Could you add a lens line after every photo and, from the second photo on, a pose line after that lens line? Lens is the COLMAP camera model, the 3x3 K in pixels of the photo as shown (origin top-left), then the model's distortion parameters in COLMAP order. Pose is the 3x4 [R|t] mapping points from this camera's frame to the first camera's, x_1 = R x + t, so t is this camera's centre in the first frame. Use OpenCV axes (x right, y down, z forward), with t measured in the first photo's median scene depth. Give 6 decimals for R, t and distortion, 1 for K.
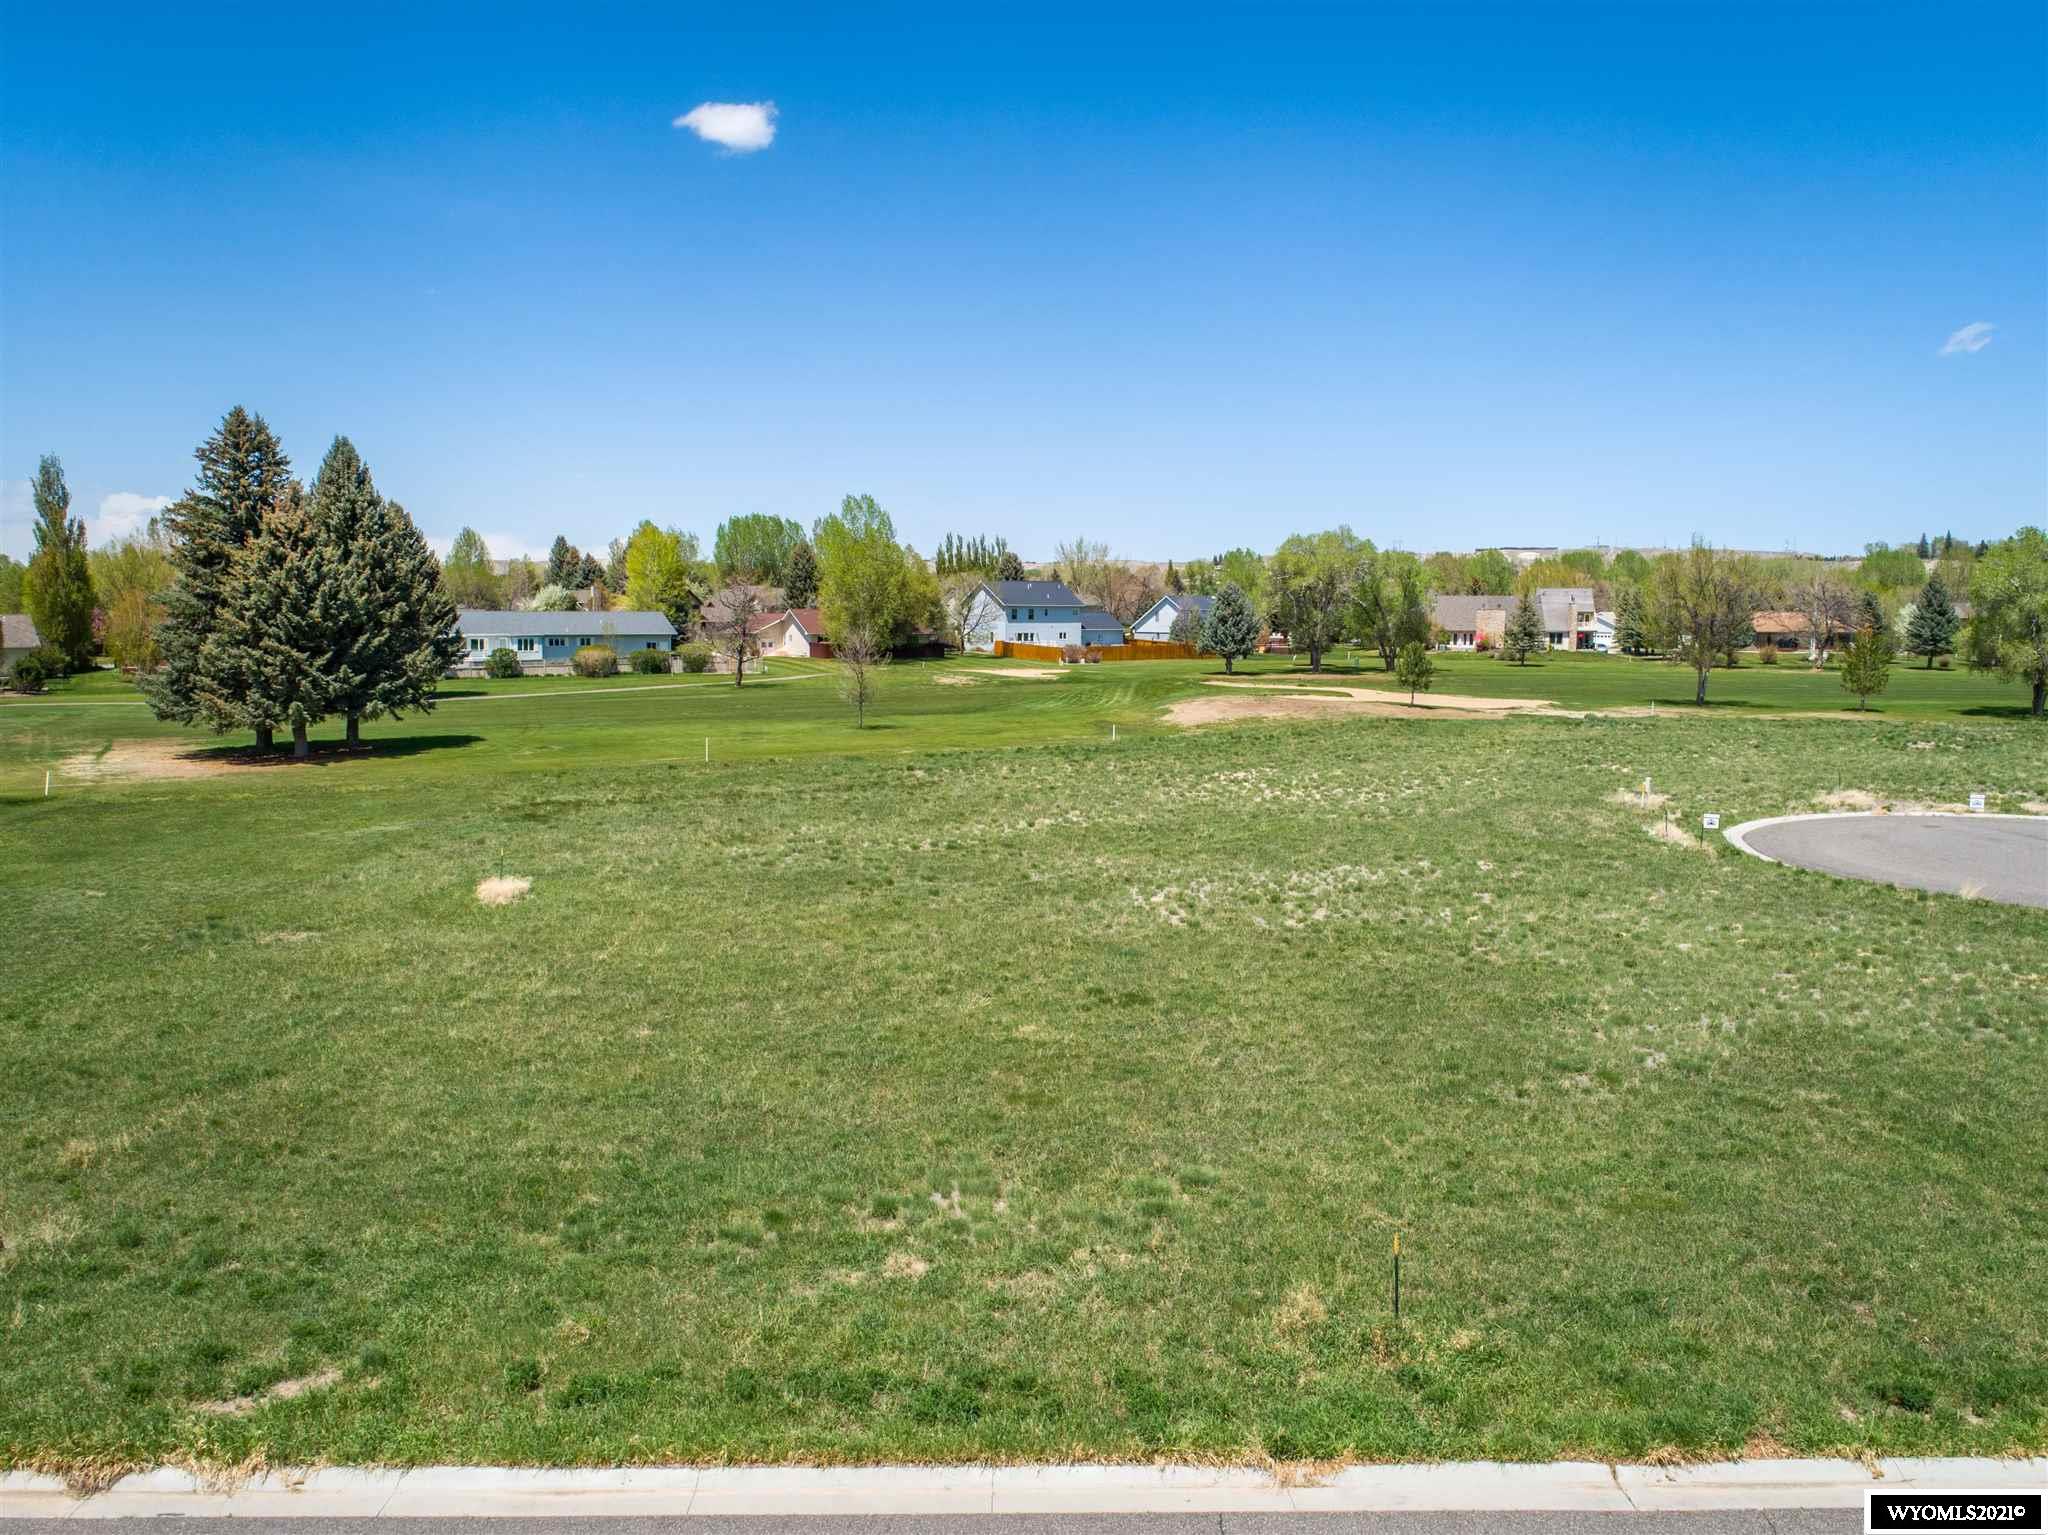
lens RADIAL K [[1545.0, 0, 1021.6], [0, 1545.0, 774.5], [0, 0, 1]] dist [-0.022186, 0.013810]
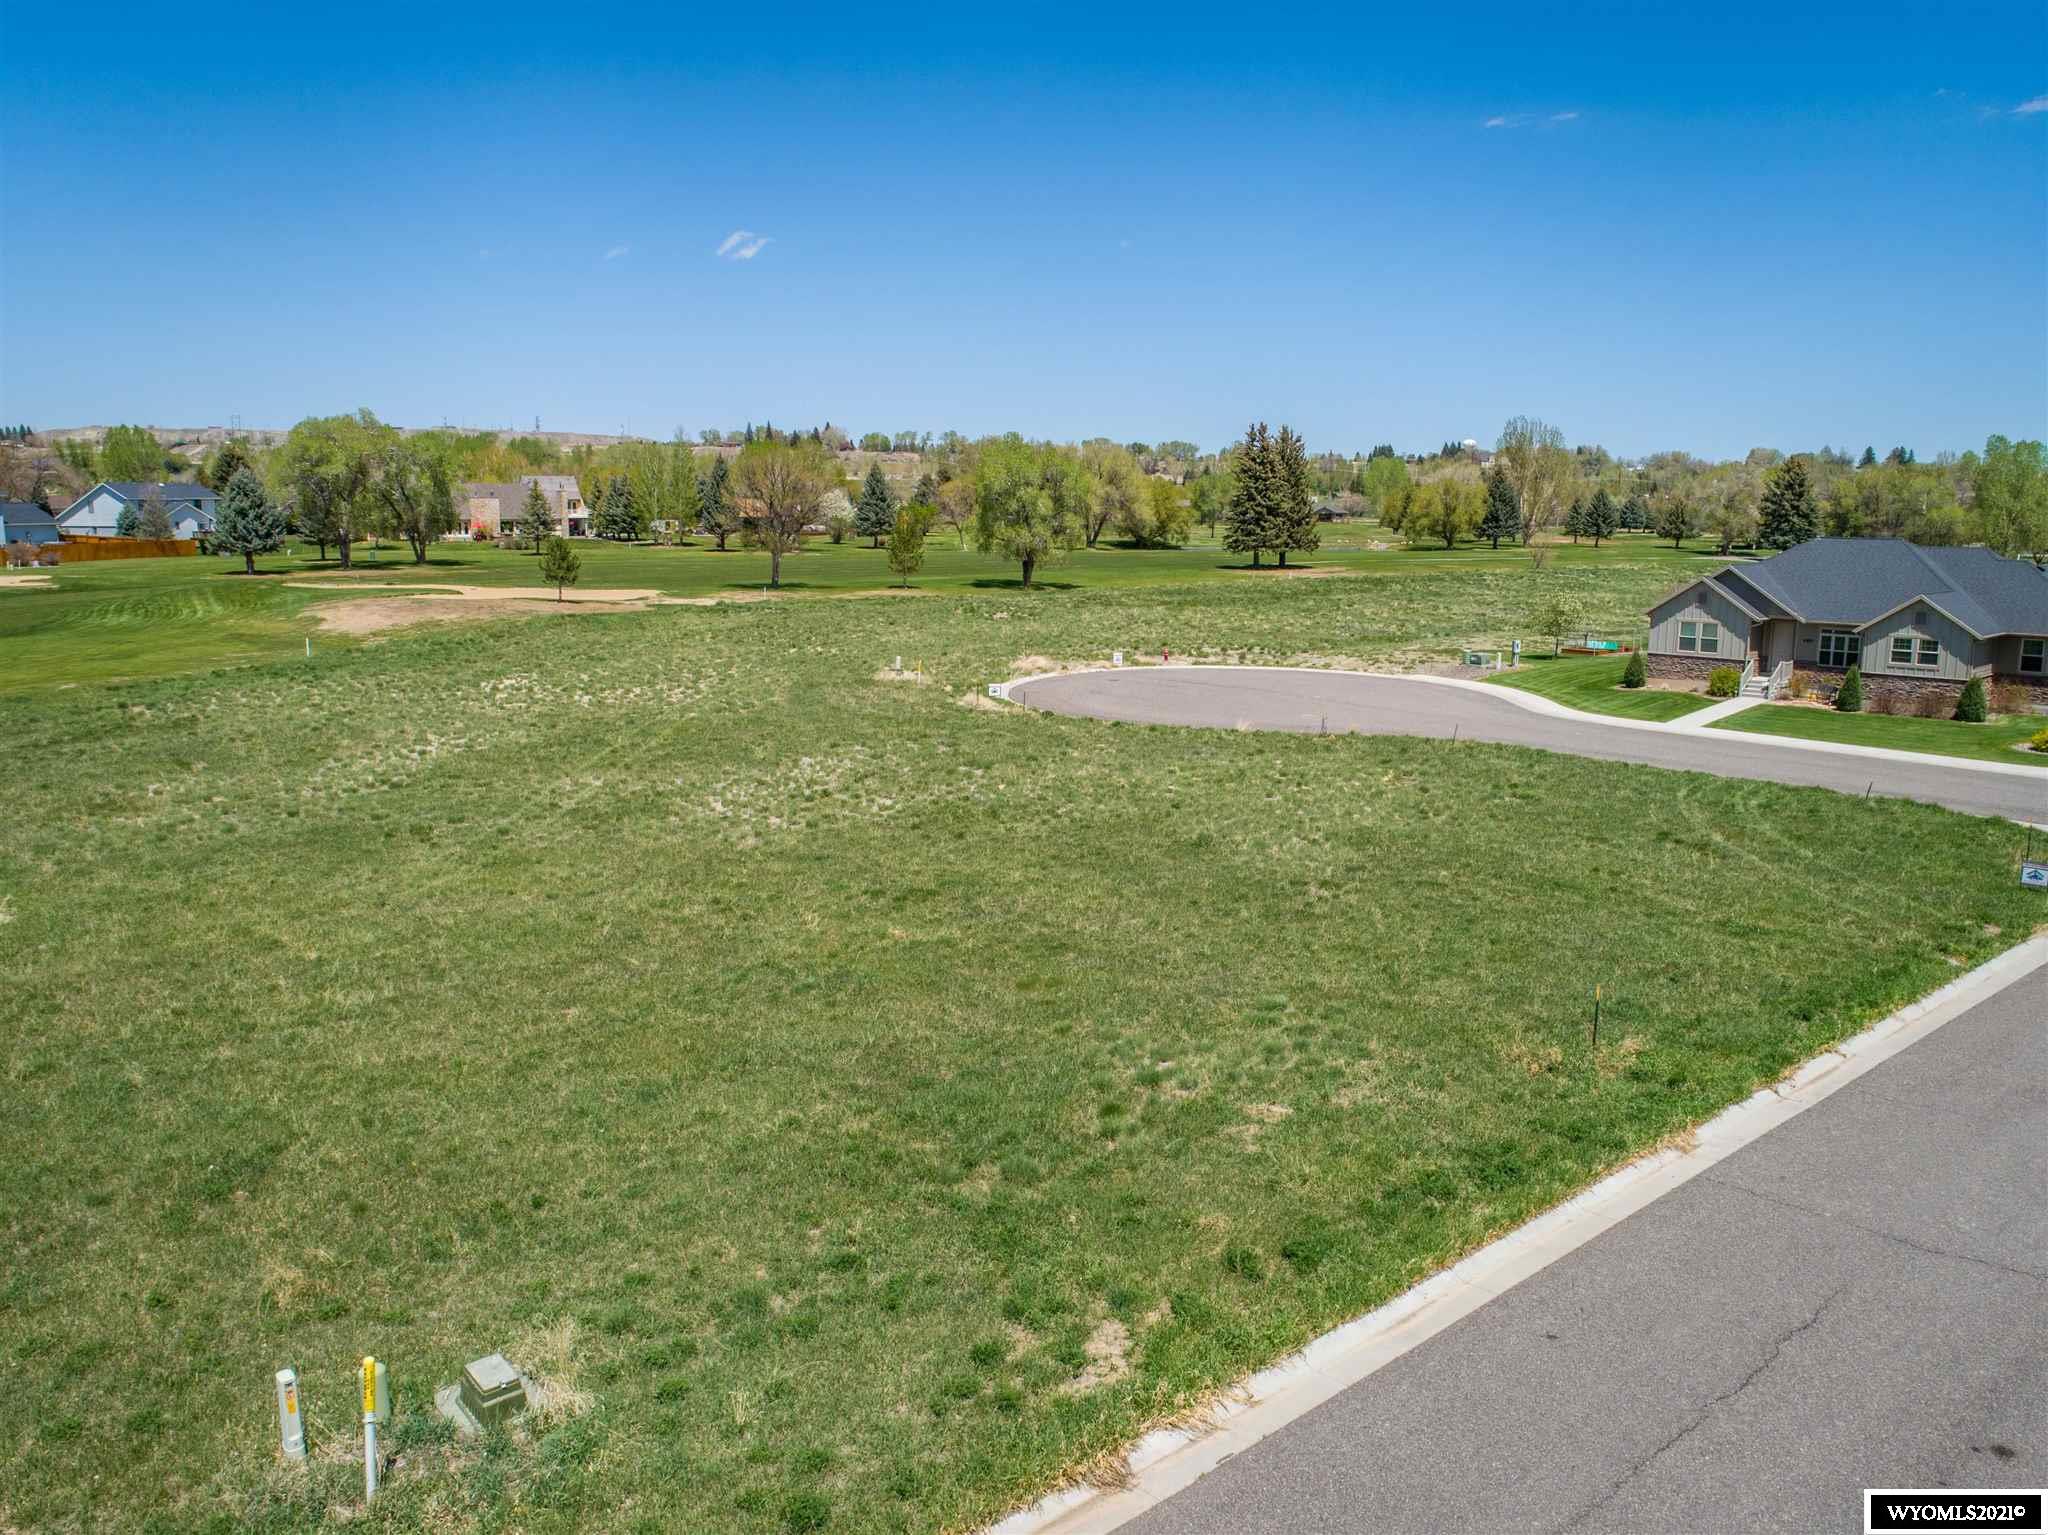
lens RADIAL K [[1545.0, 0, 1026.8], [0, 1545.0, 770.6], [0, 0, 1]] dist [-0.022186, 0.013810]
pose [[0.765535, -0.113483, 0.633307, -0.126940], [0.067609, 0.993061, 0.096223, -0.008874], [-0.639832, -0.030845, 0.767895, 0.030011]]
